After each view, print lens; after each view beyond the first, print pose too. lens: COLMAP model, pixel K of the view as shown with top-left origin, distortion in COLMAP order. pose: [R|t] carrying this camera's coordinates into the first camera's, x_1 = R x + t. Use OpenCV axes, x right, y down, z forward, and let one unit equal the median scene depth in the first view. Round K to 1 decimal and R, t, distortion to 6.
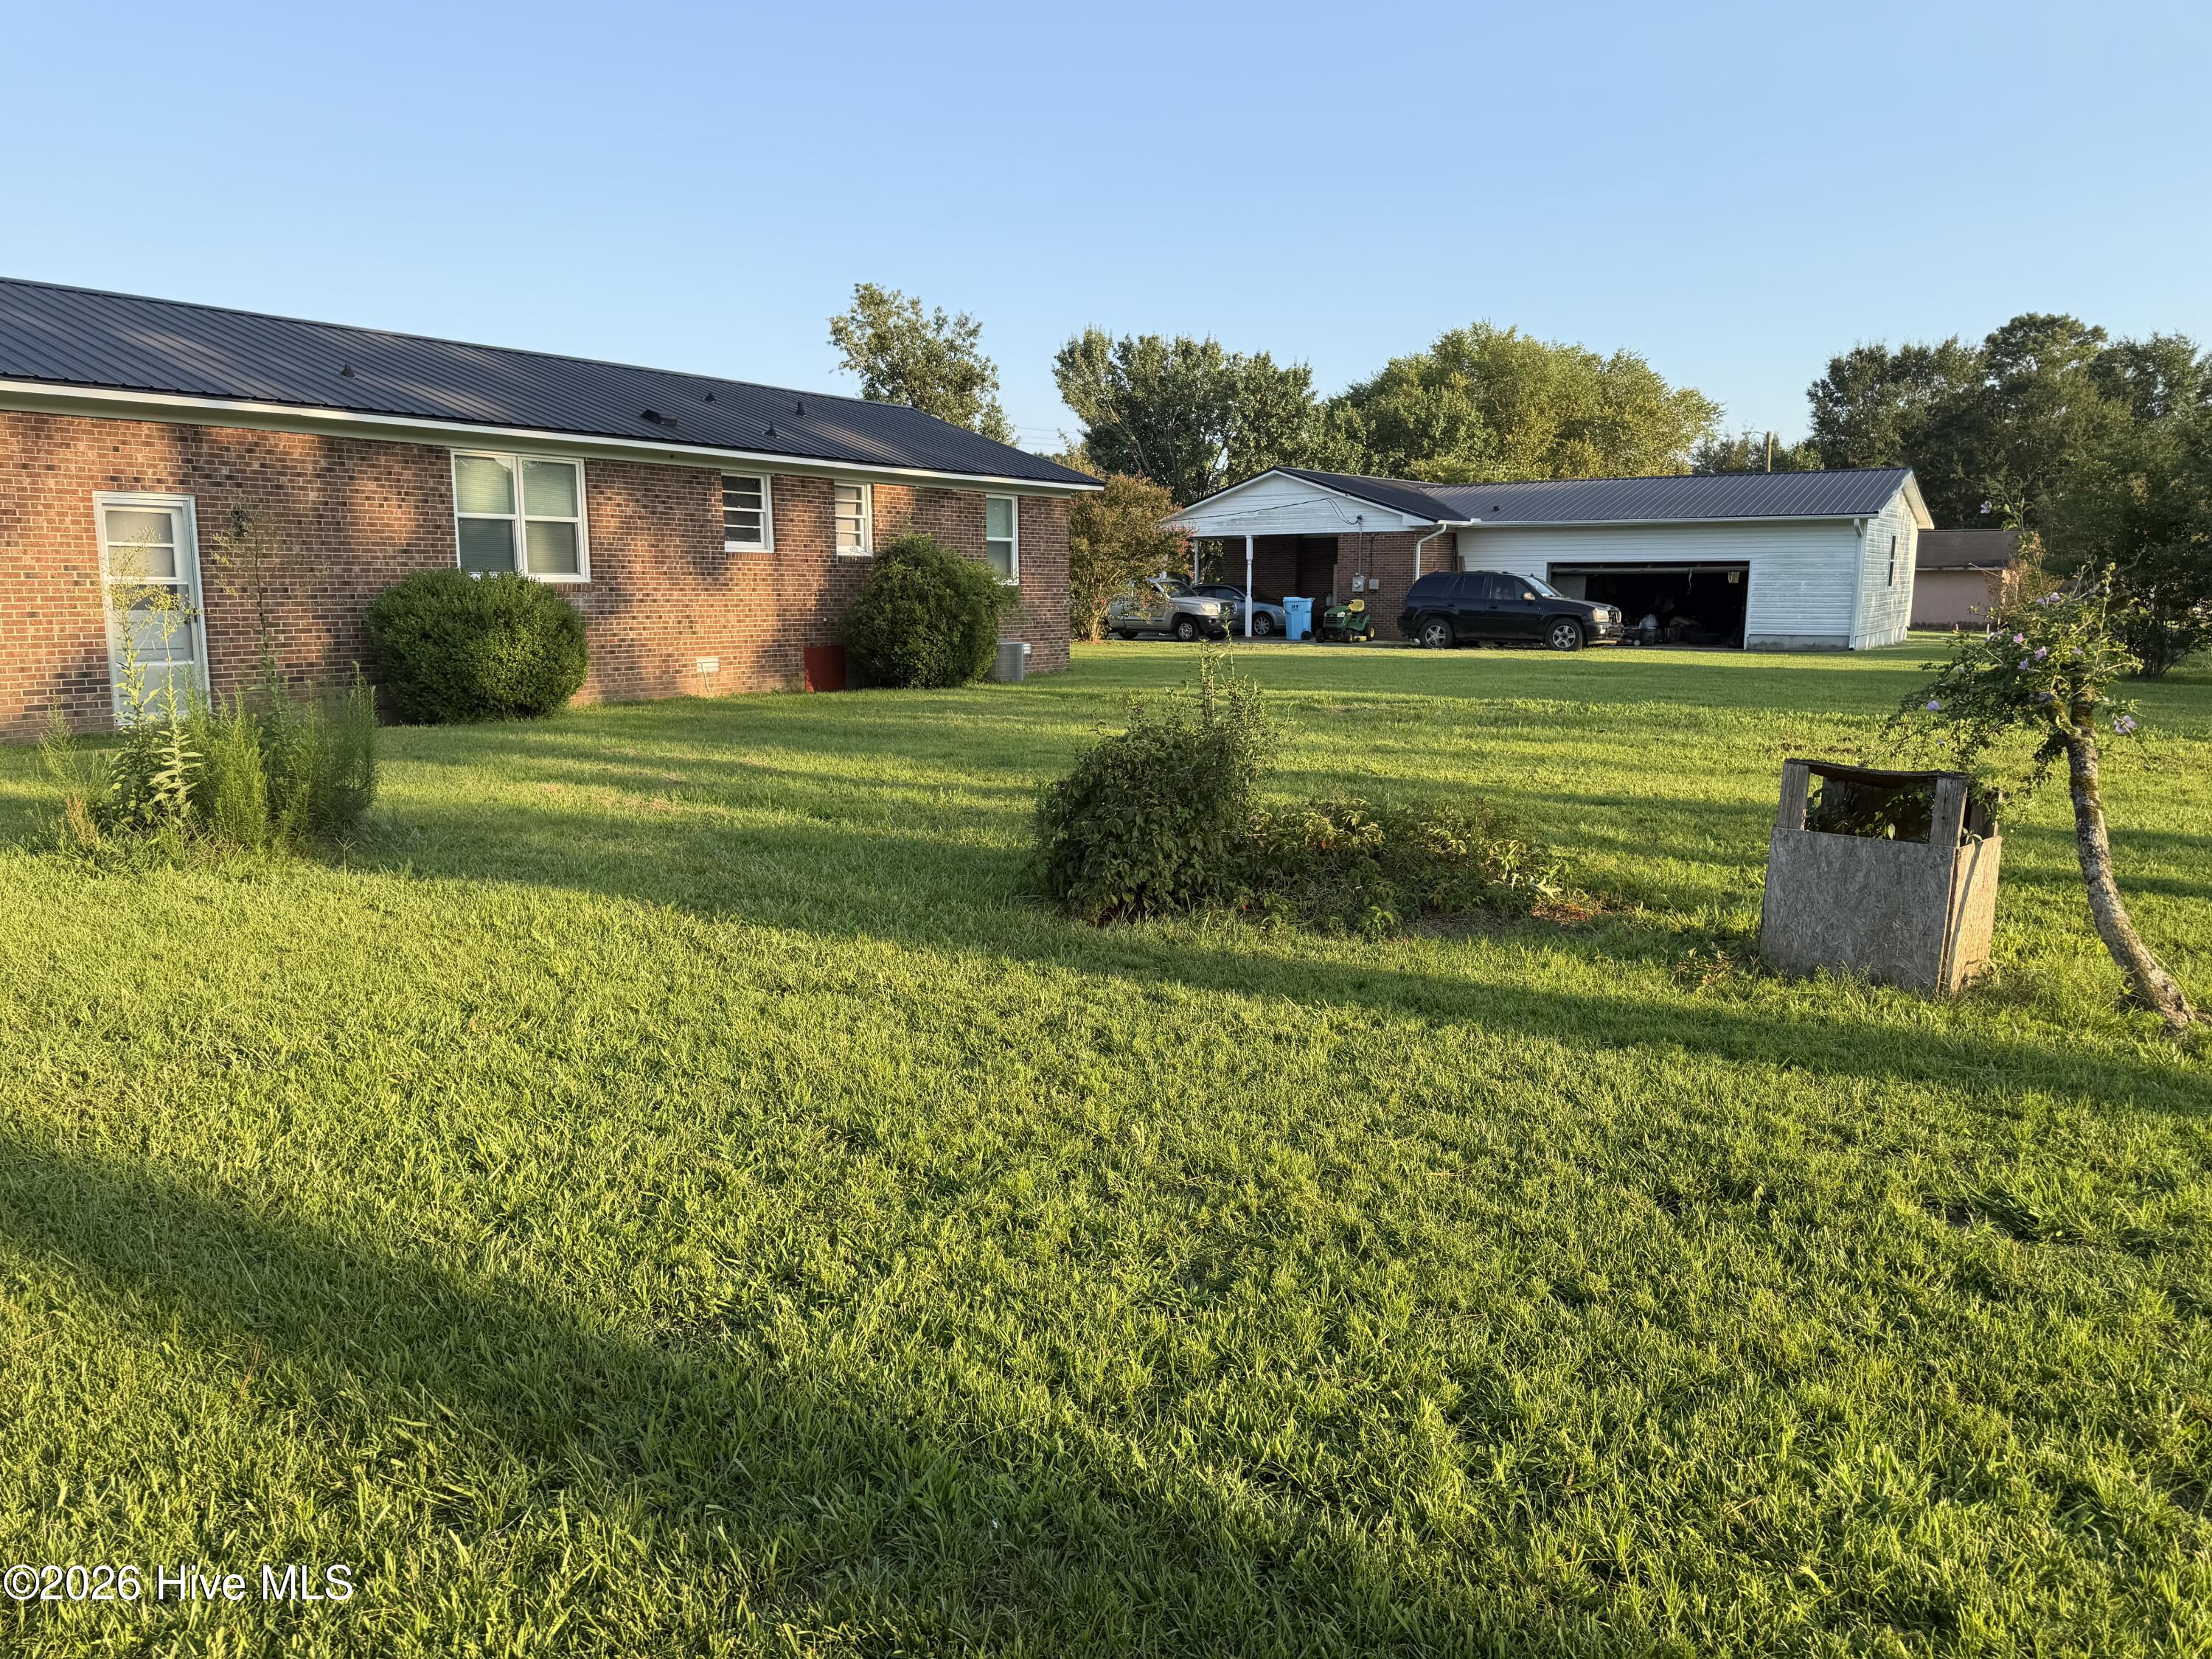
lens RADIAL K [[1569.9, 0, 1041.8], [0, 1569.9, 828.0], [0, 0, 1]] dist [0.006936, 0.003760]
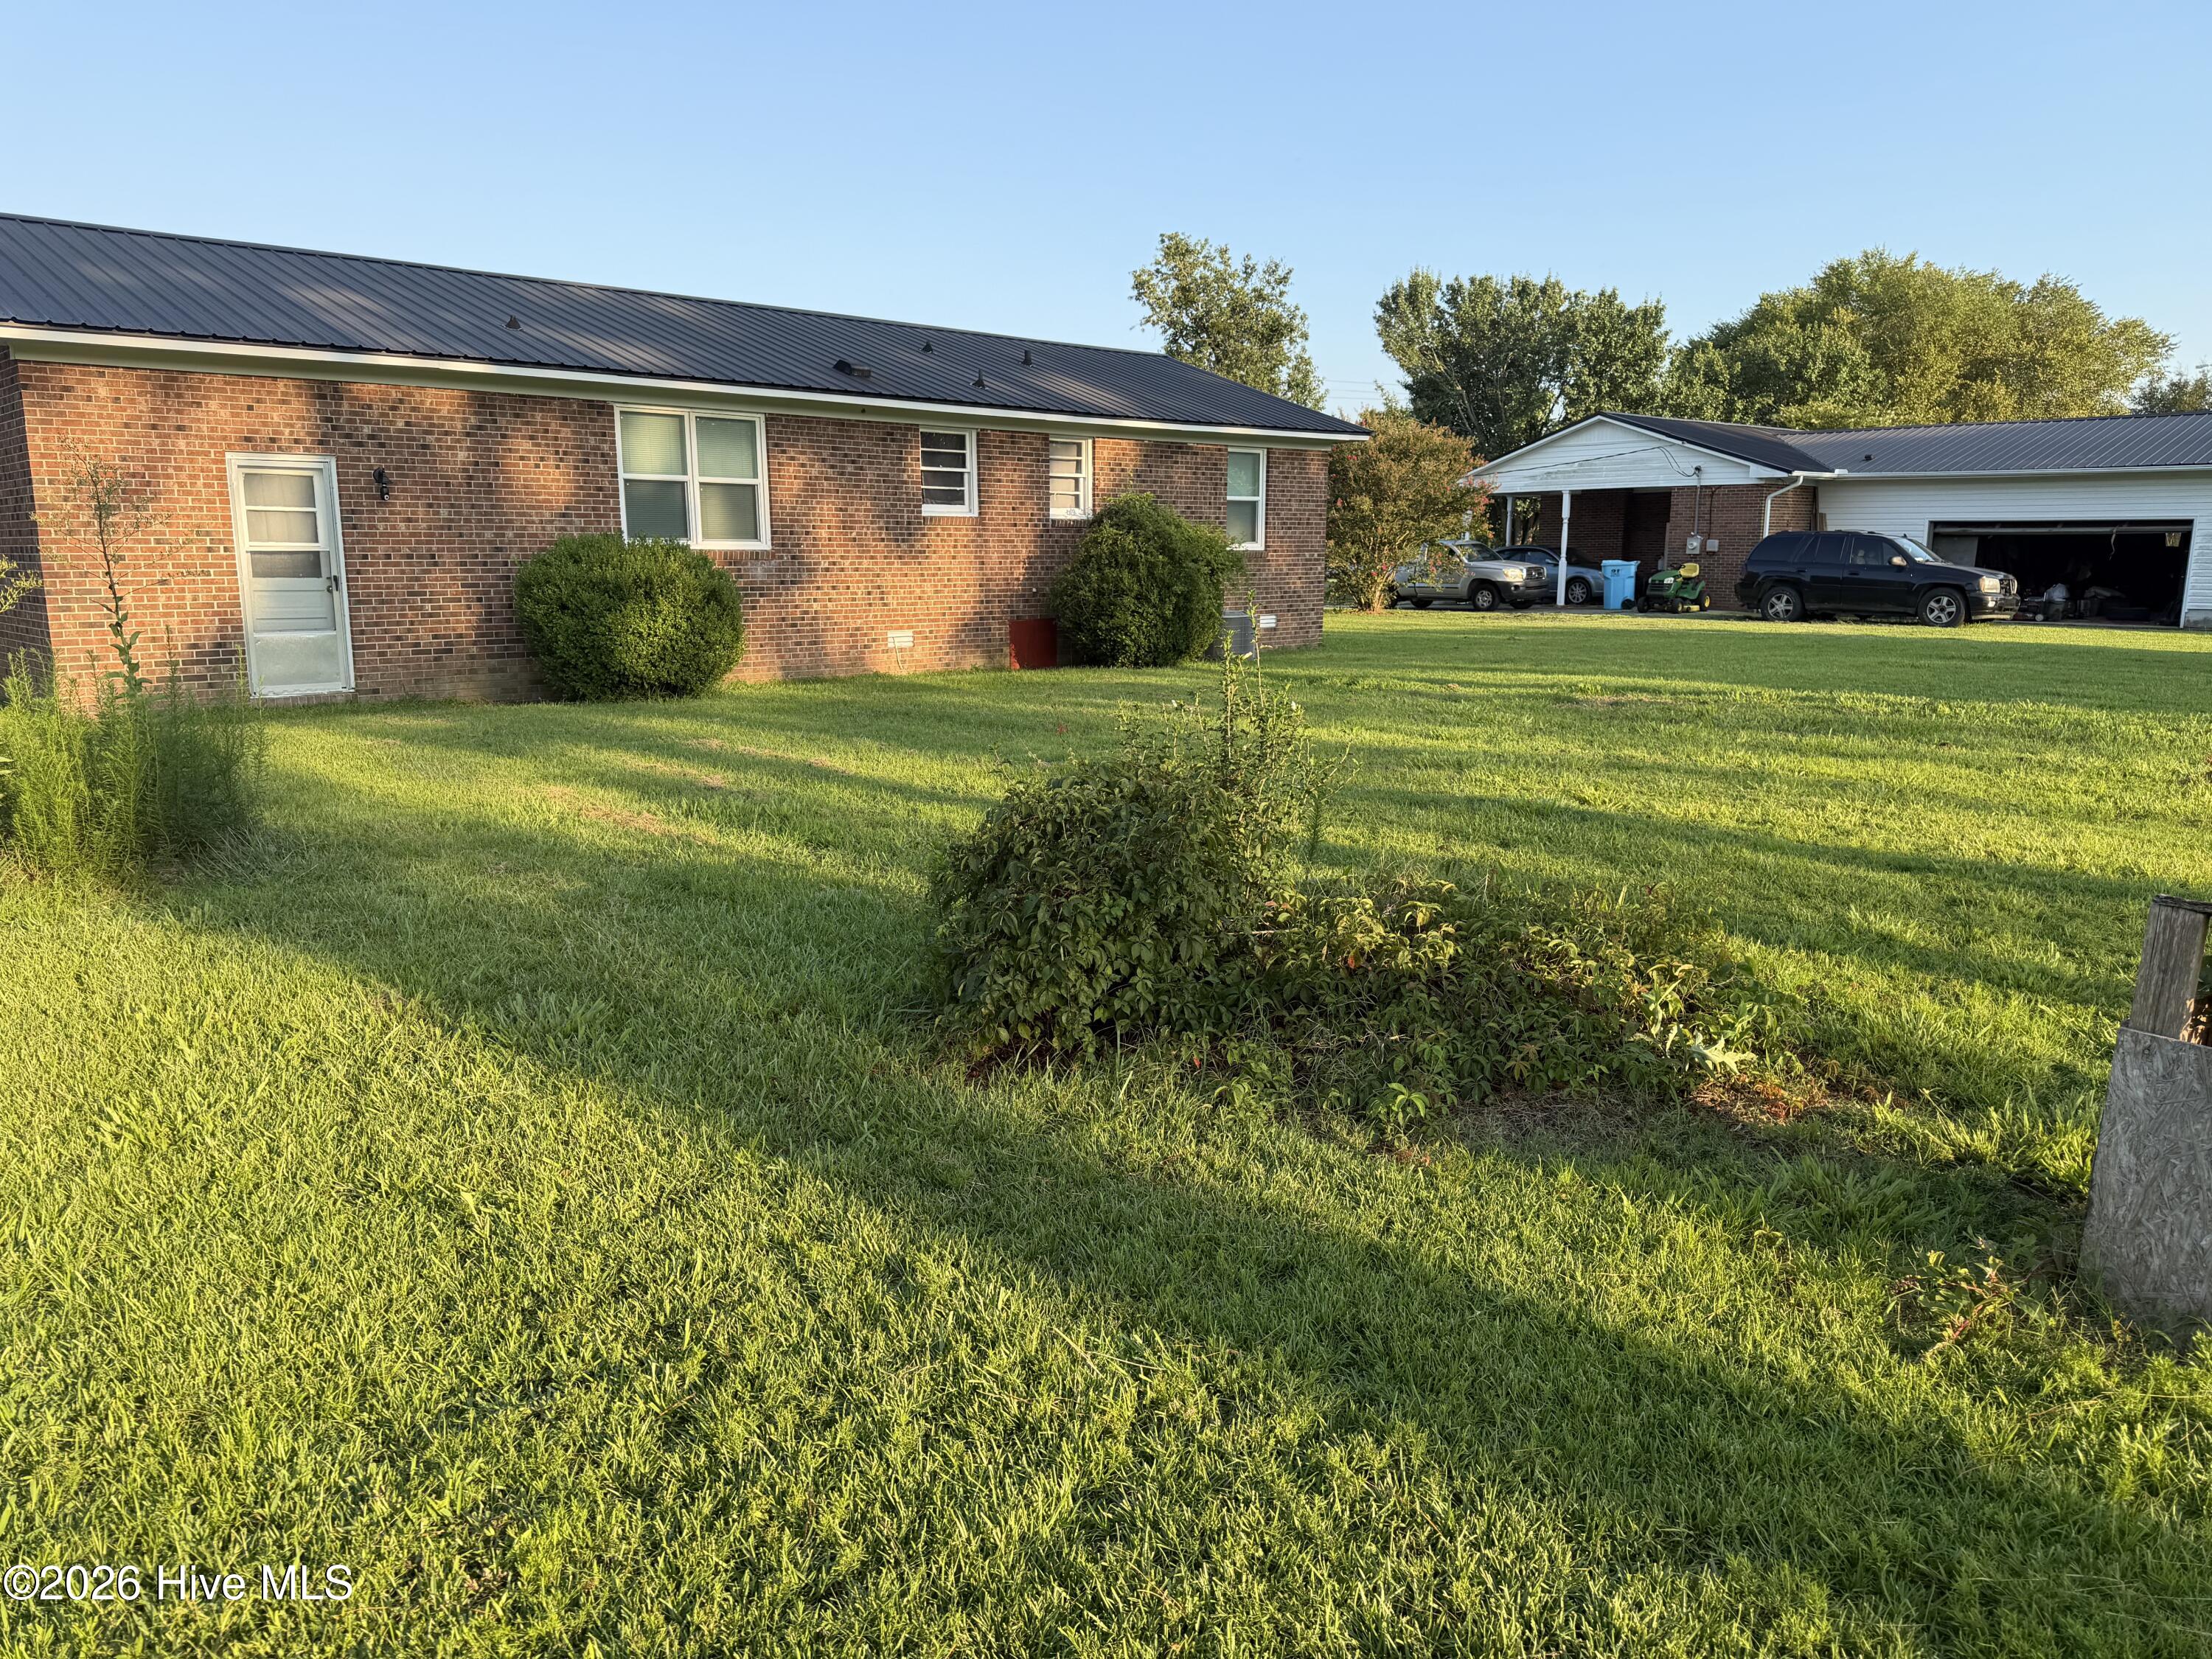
lens RADIAL K [[1584.6, 0, 1004.6], [0, 1584.6, 861.9], [0, 0, 1]] dist [0.060321, -0.077821]
pose [[0.977314, 0.040351, -0.207918, 0.047012], [-0.031868, 0.998523, 0.043993, -0.015177], [0.209386, -0.036369, 0.977156, 0.090105]]
